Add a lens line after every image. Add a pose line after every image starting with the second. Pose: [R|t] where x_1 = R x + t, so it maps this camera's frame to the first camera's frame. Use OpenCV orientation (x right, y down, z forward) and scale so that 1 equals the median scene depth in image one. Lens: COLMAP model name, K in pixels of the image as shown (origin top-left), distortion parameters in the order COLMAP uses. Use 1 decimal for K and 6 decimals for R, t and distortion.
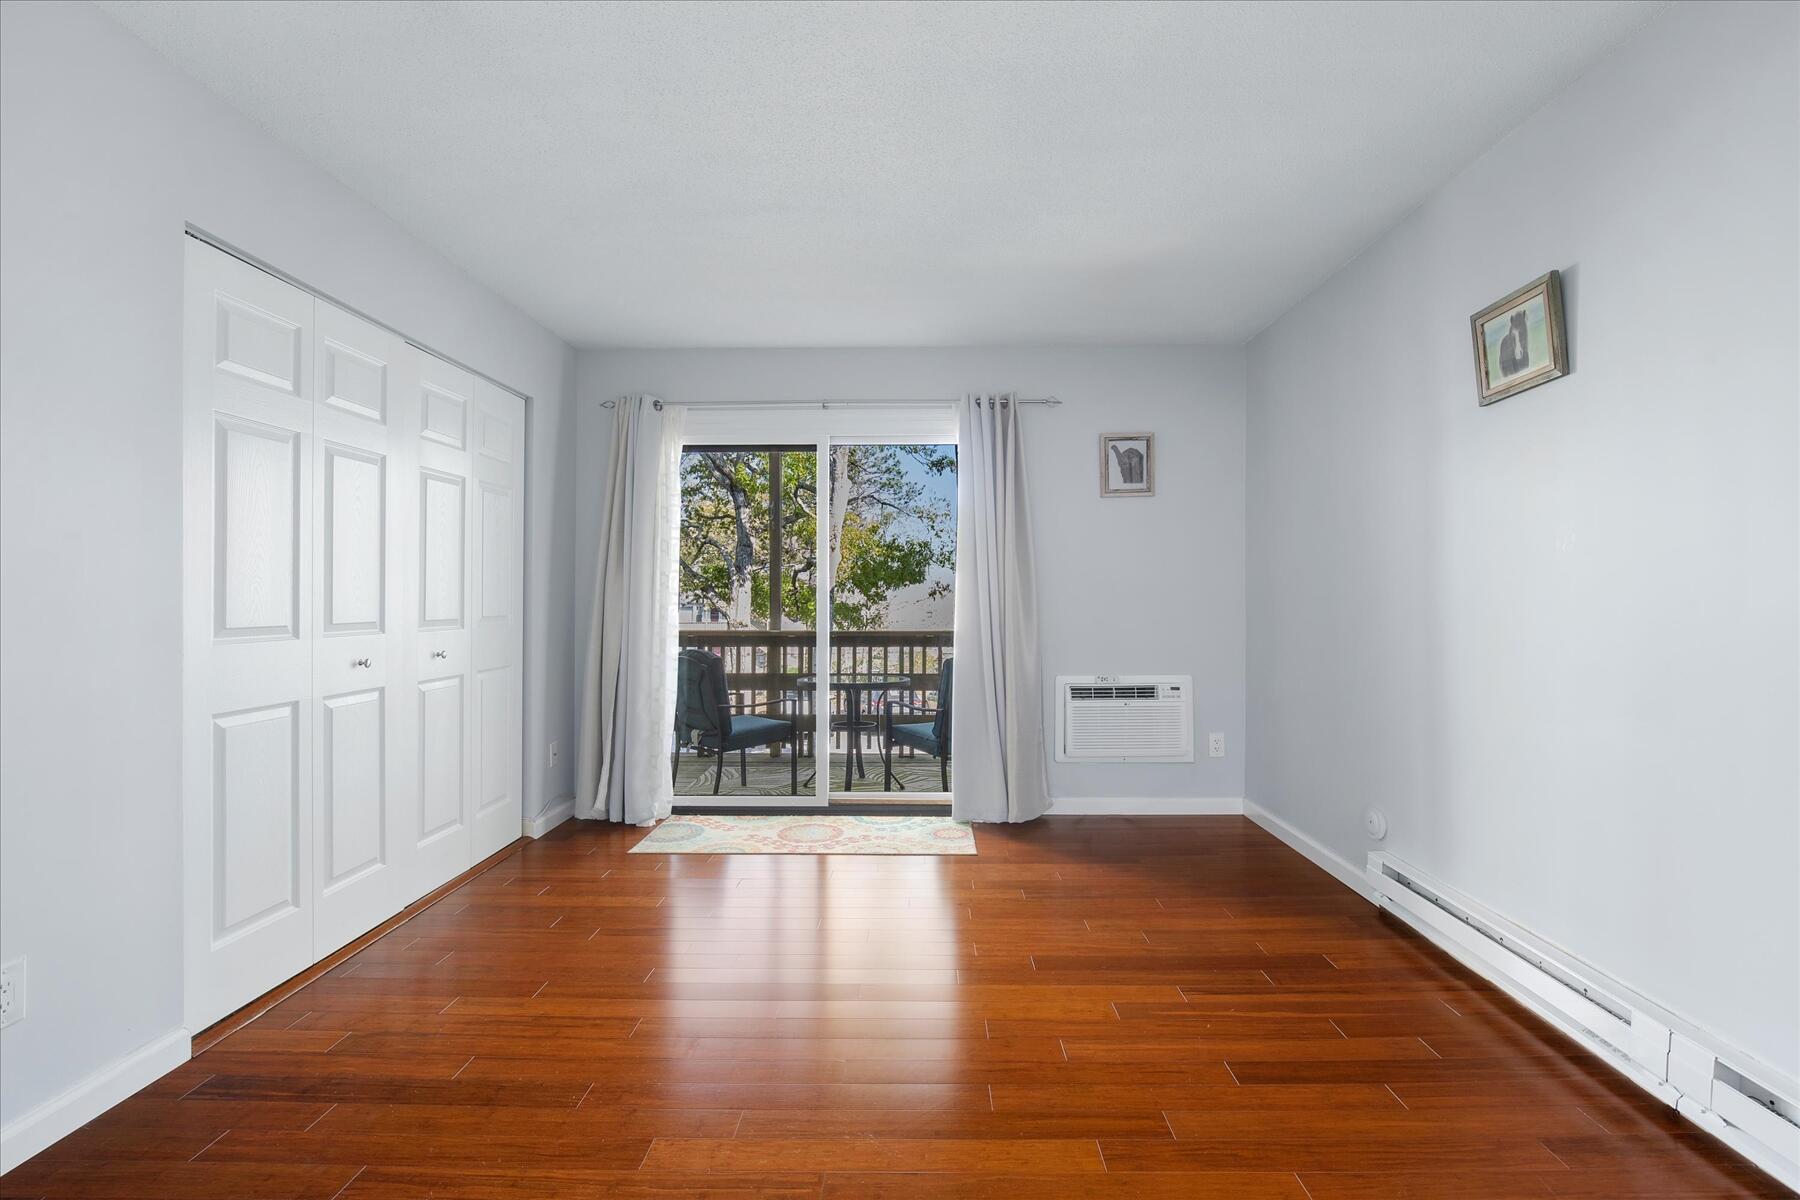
lens RADIAL K [[832.3, 0, 907.7], [0, 832.3, 601.6], [0, 0, 1]] dist [-0.027527, 0.005878]
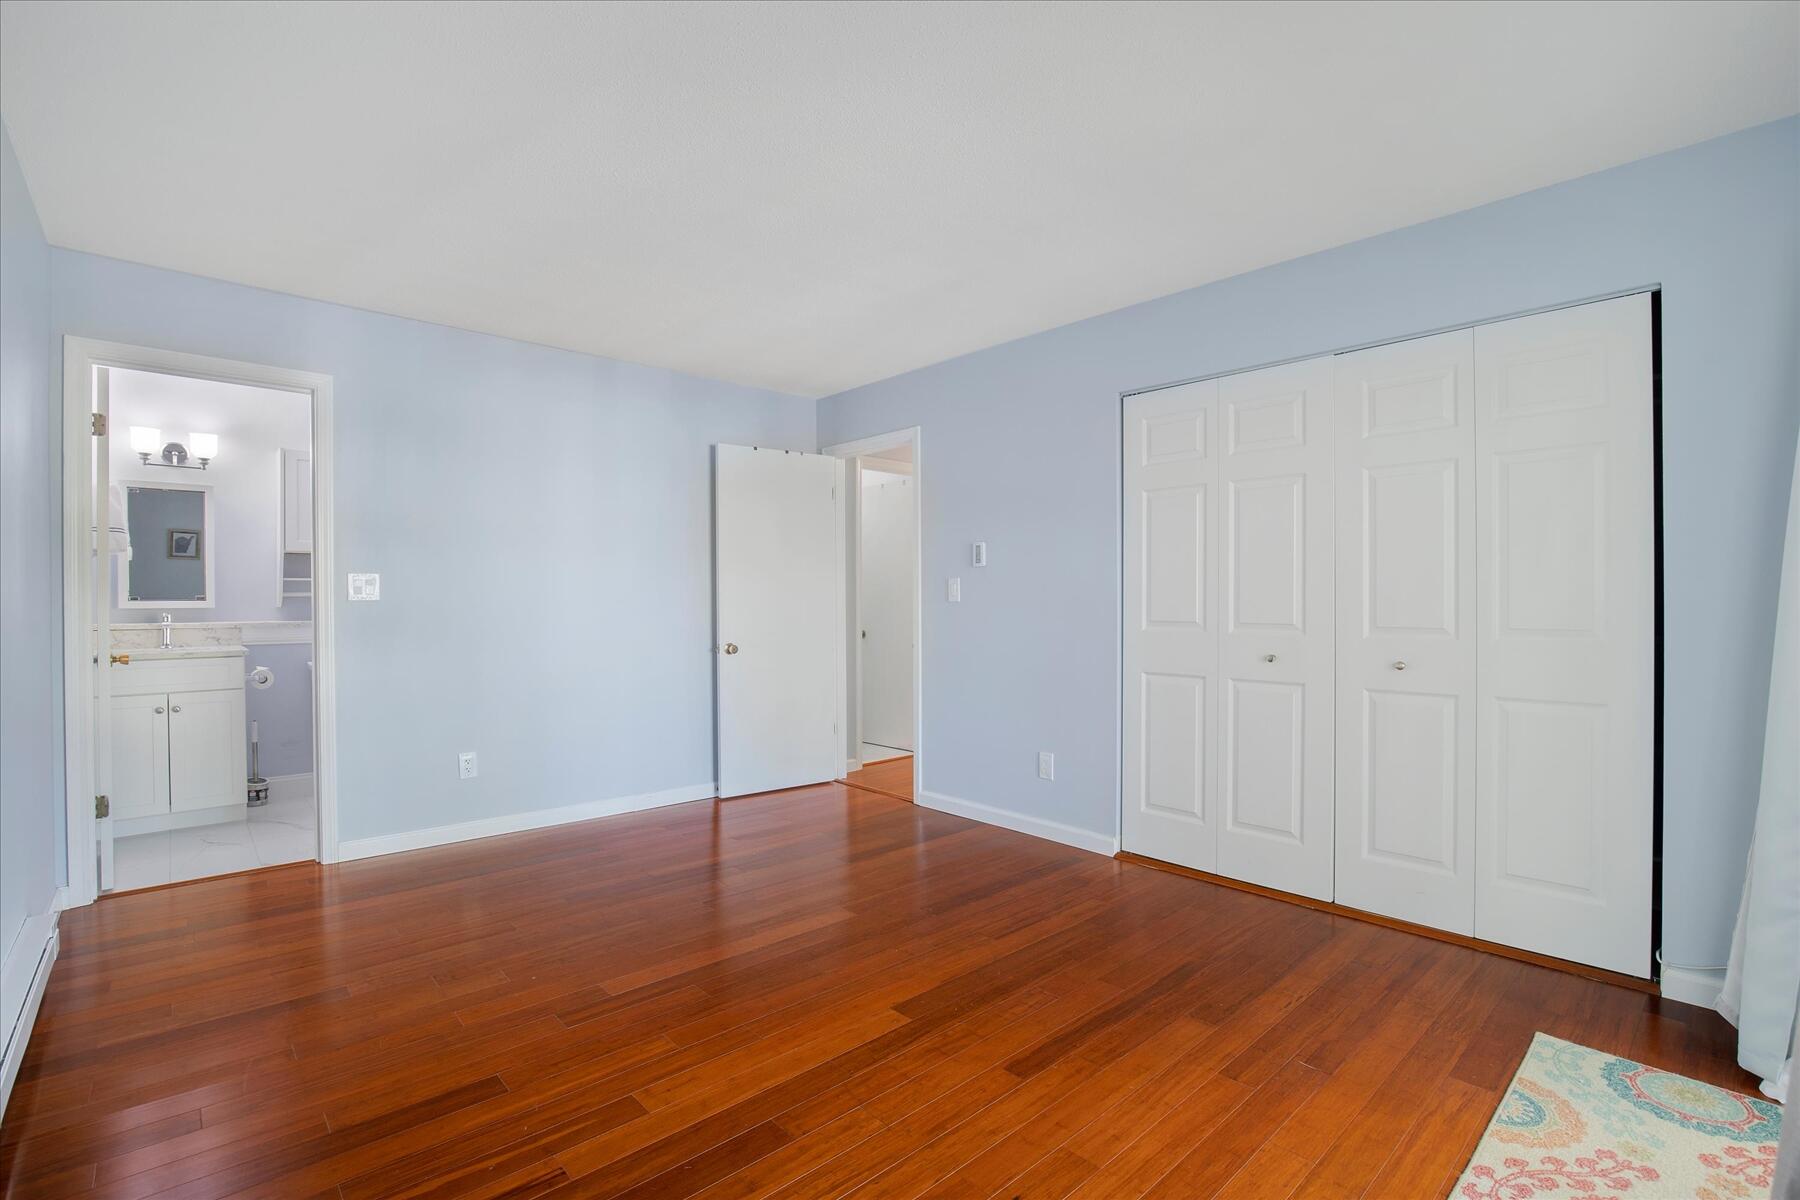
lens RADIAL K [[797.7, 0, 900.3], [0, 797.7, 593.5], [0, 0, 1]] dist [-0.017617, 0.000189]
pose [[-0.720101, -0.001967, -0.693867, 0.338503], [0.001138, 0.999991, -0.004017, -0.009164], [0.693869, -0.003682, -0.720092, 0.962892]]
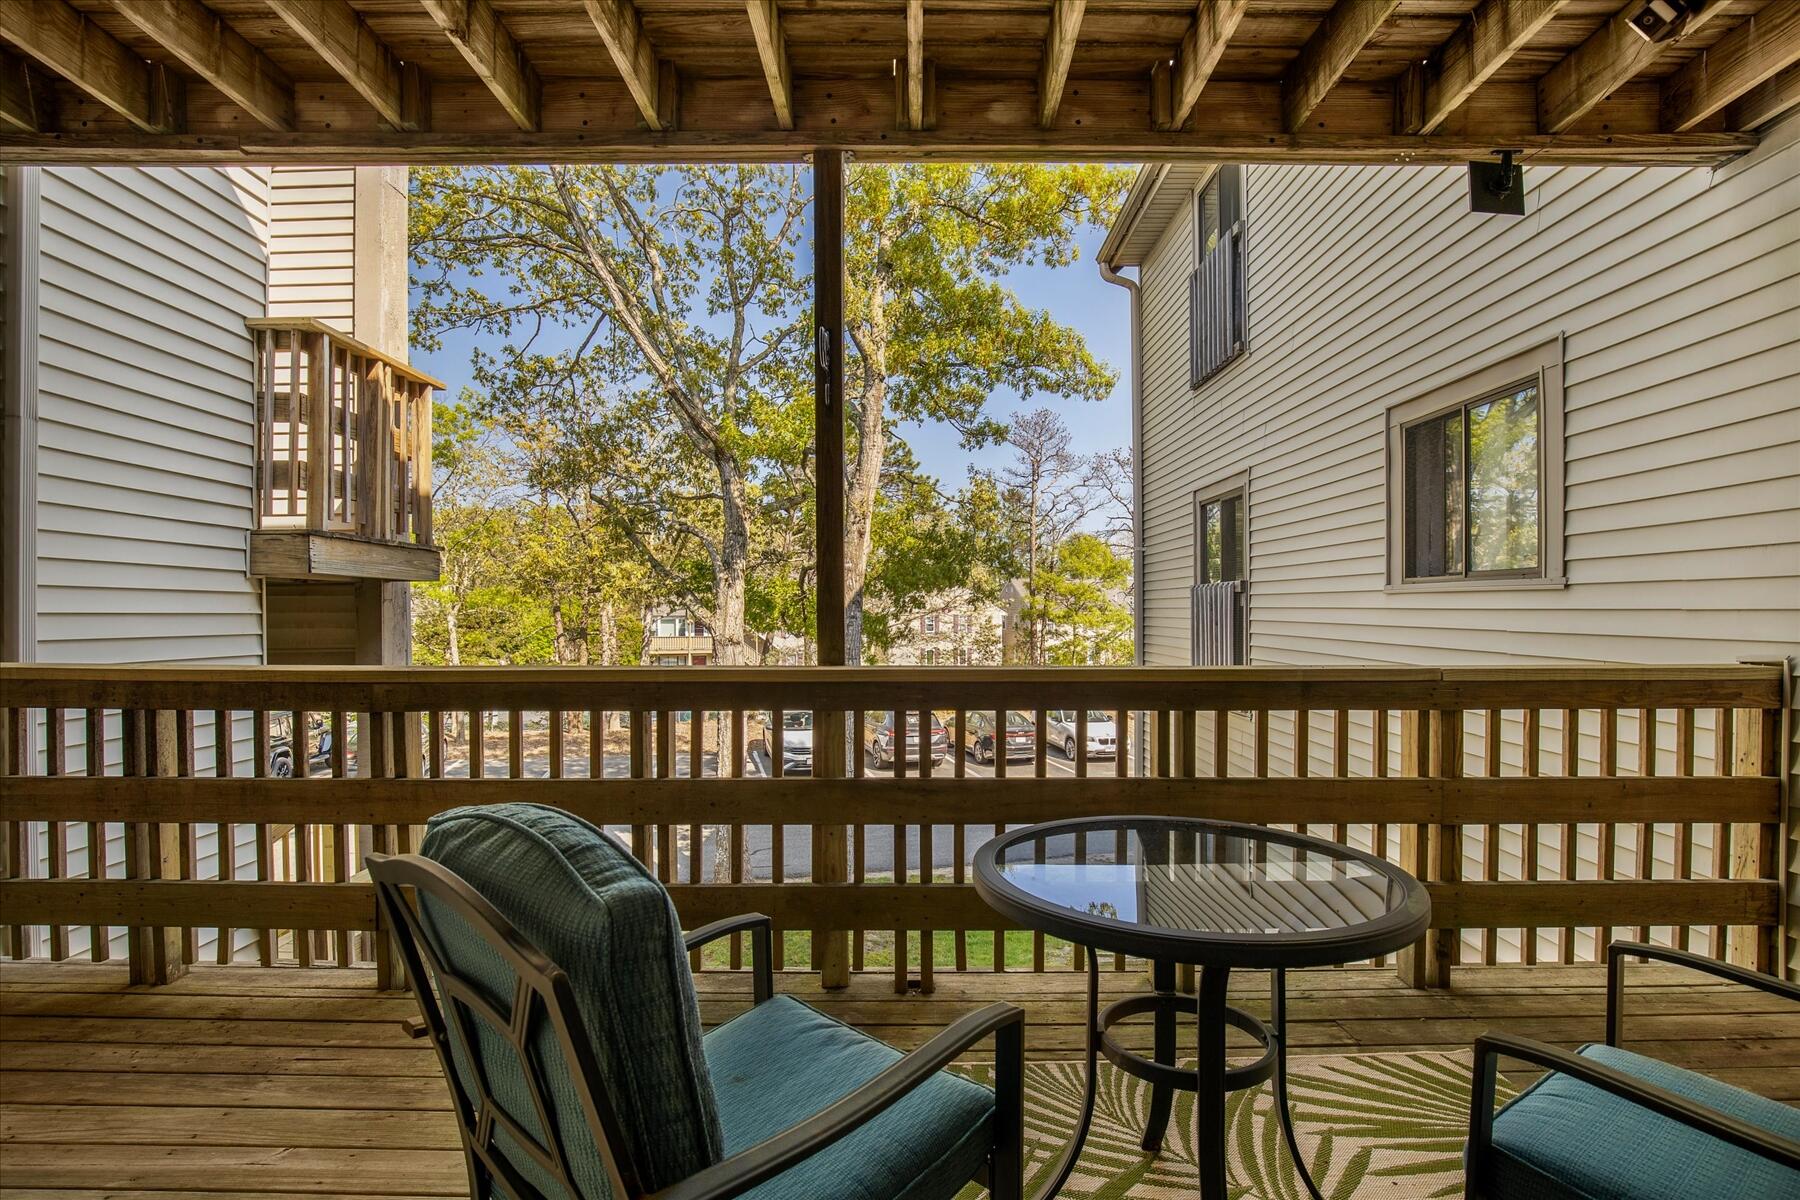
lens RADIAL K [[832.3, 0, 907.7], [0, 832.3, 601.6], [0, 0, 1]] dist [-0.027527, 0.005878]
pose [[0.999841, -0.000335, 0.017837, -0.215434], [0.000621, 0.999871, -0.016023, 0.017354], [-0.017829, 0.016032, 0.999713, 1.004909]]
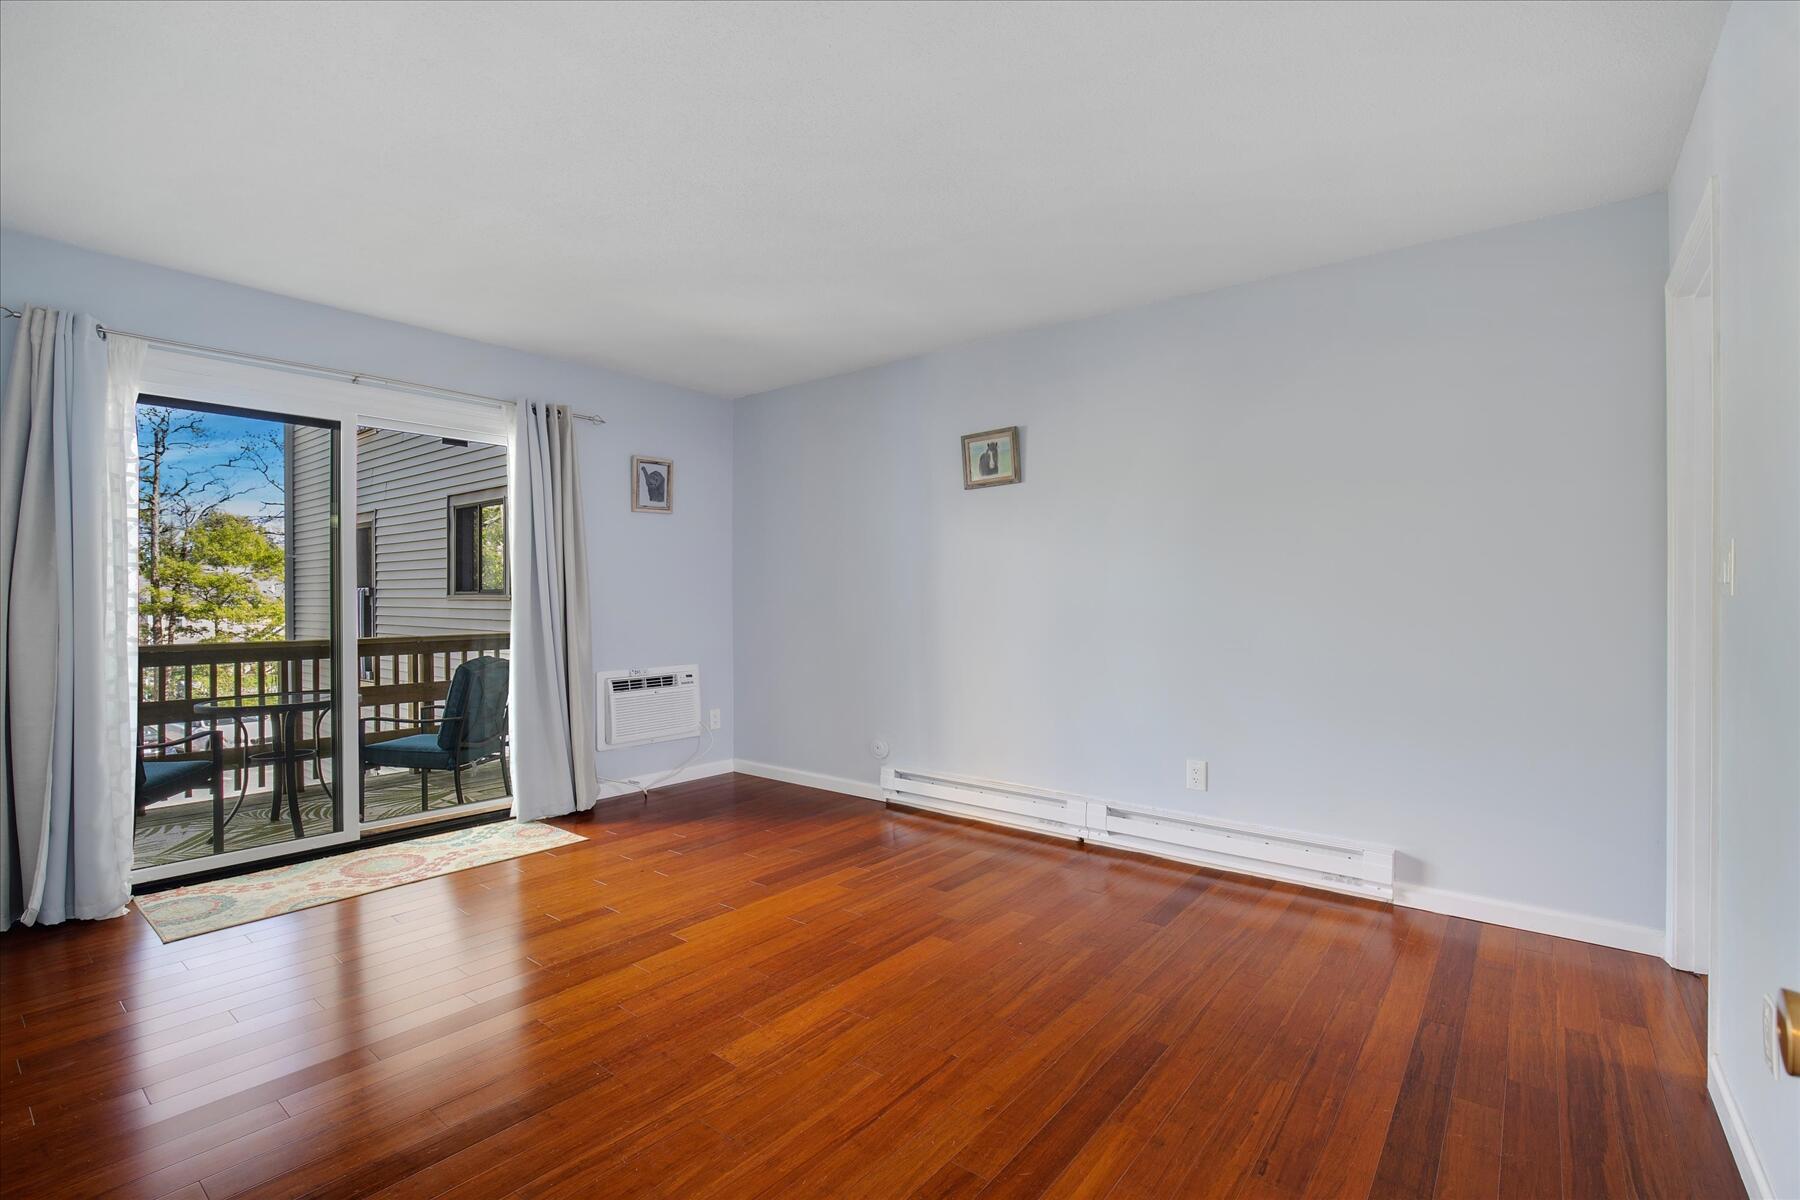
lens RADIAL K [[832.3, 0, 907.7], [0, 832.3, 601.6], [0, 0, 1]] dist [-0.027527, 0.005878]
pose [[0.605897, -0.001205, 0.795542, -0.453969], [0.004916, 0.999985, -0.002230, 0.001546], [-0.795528, 0.005262, 0.605894, 0.019882]]
